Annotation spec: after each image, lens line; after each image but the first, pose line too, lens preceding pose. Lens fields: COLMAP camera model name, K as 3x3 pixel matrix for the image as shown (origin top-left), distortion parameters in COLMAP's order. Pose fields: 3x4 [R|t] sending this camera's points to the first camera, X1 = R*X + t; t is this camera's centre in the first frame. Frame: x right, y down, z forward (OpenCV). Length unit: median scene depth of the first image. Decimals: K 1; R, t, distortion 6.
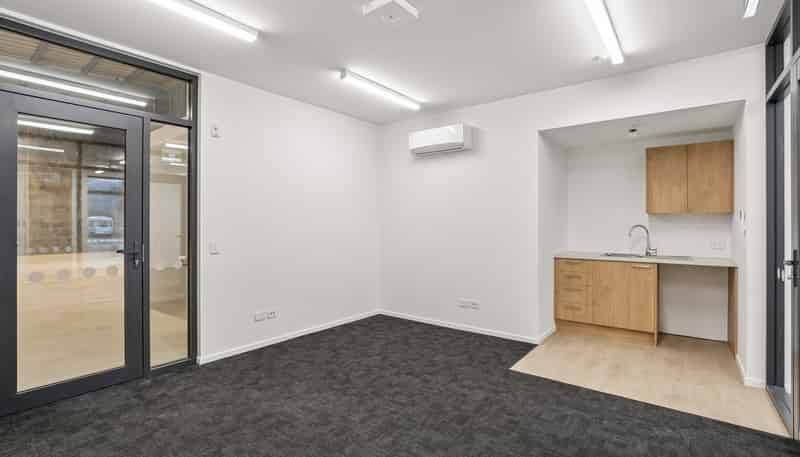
lens RADIAL K [[366.7, 0, 400.0], [0, 366.7, 223.7], [0, 0, 1]] dist [-0.048188, 0.017722]
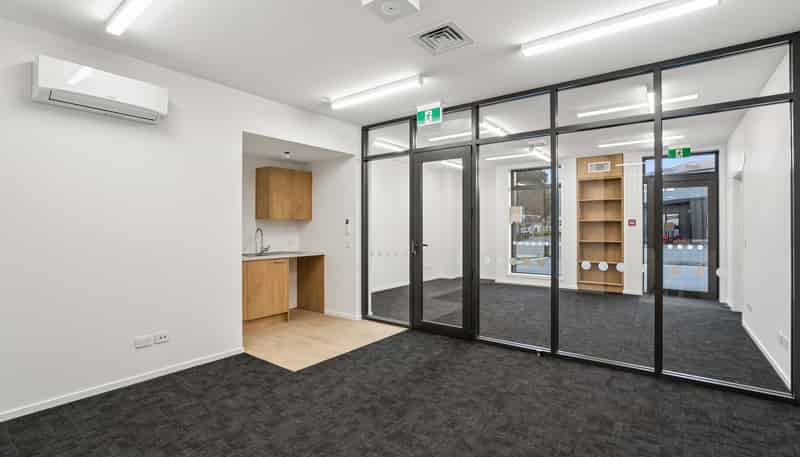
lens RADIAL K [[366.7, 0, 400.0], [0, 366.7, 223.7], [0, 0, 1]] dist [-0.048188, 0.017722]
pose [[-0.016947, 0.006968, 0.999832, -0.734915], [-0.000086, 0.999976, -0.006970, -0.002994], [-0.999856, -0.000204, -0.016946, 0.745549]]
